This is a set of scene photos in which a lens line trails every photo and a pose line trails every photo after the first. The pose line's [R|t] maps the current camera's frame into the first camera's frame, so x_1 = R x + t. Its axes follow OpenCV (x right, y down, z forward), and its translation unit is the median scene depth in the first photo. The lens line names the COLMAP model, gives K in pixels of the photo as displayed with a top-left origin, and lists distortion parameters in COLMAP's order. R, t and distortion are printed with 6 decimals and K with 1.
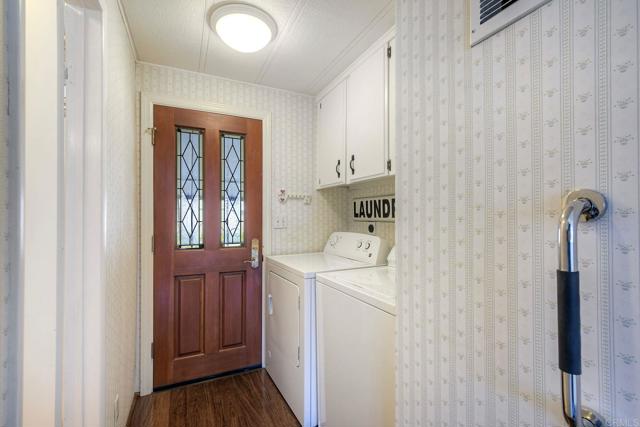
lens RADIAL K [[285.3, 0, 323.9], [0, 285.3, 214.9], [0, 0, 1]] dist [0.005069, 0.000304]
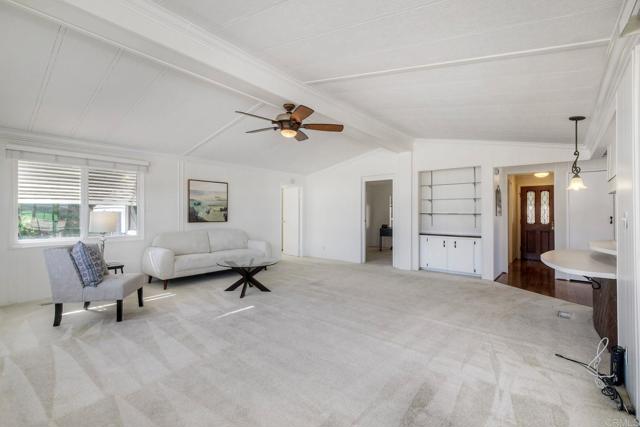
lens RADIAL K [[285.3, 0, 321.7], [0, 285.3, 212.9], [0, 0, 1]] dist [0.005069, 0.000304]
pose [[0.453753, -0.001191, -0.891127, 1.546492], [0.000037, 0.999999, -0.001318, -0.015988], [0.891127, 0.000565, 0.453753, -2.981386]]
